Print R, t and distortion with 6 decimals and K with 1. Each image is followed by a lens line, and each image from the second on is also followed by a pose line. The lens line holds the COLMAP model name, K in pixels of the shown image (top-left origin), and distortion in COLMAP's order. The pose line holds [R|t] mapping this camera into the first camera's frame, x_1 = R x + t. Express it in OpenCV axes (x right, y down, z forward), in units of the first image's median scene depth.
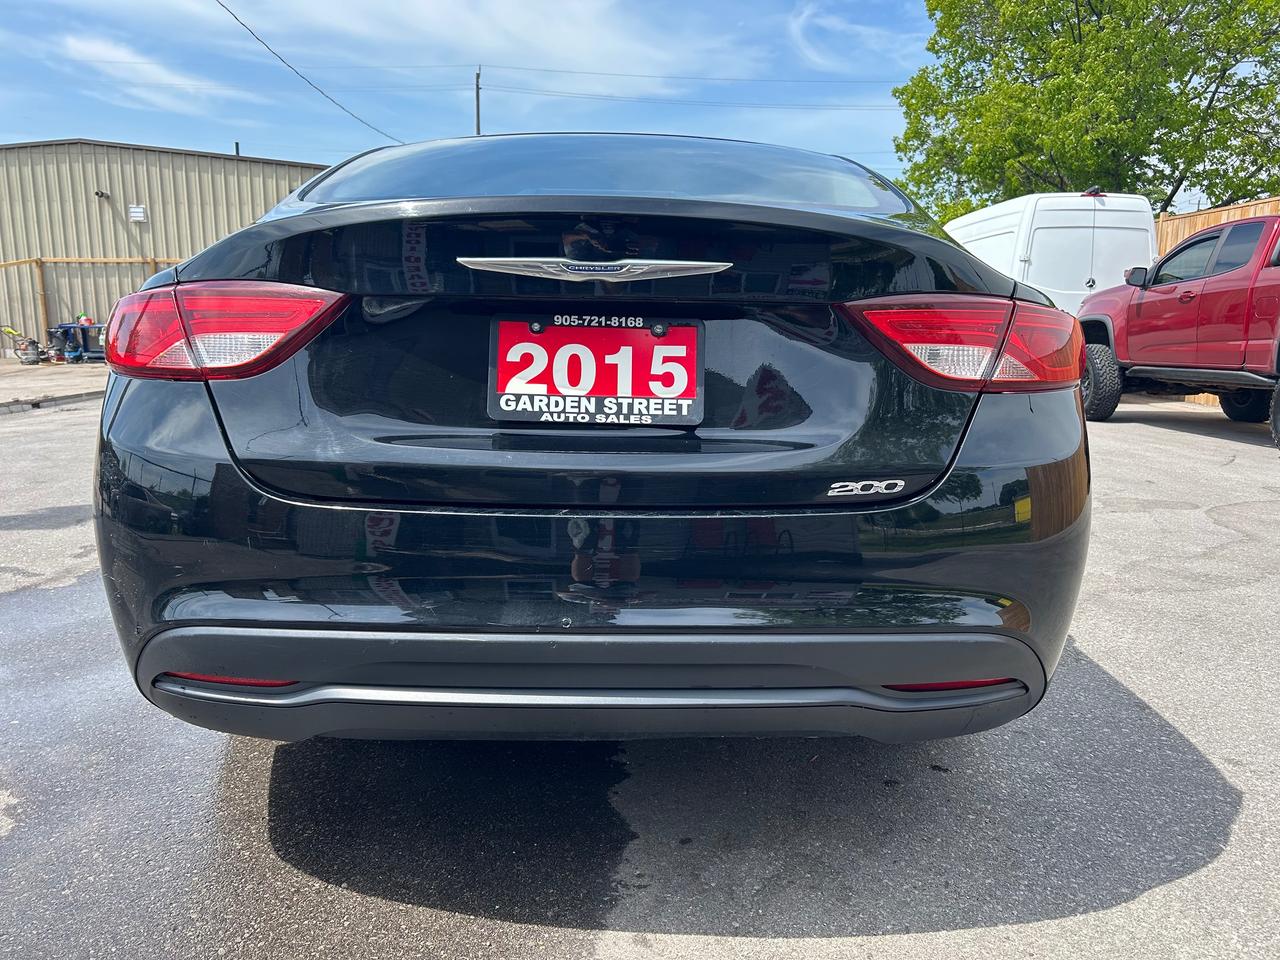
lens RADIAL K [[928.7, 0, 649.4], [0, 928.7, 479.3], [0, 0, 1]] dist [0.057403, -0.072736]
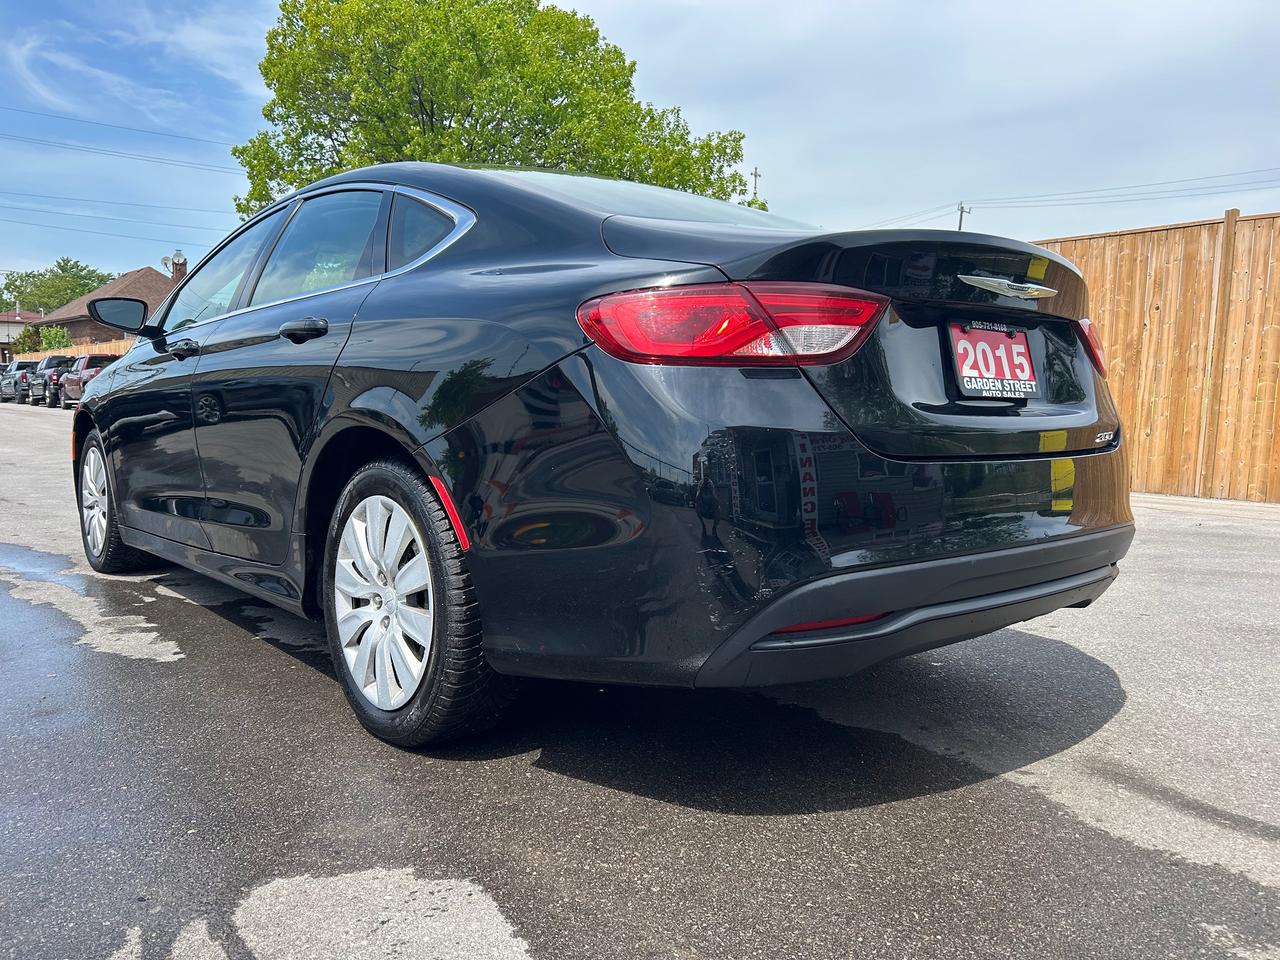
lens RADIAL K [[952.4, 0, 560.7], [0, 952.4, 481.1], [0, 0, 1]] dist [0.064248, -0.078070]
pose [[0.788658, -0.057661, 0.612123, -1.411958], [0.100085, 0.994353, -0.035284, 0.047199], [-0.606632, 0.089091, 0.789975, 0.256343]]
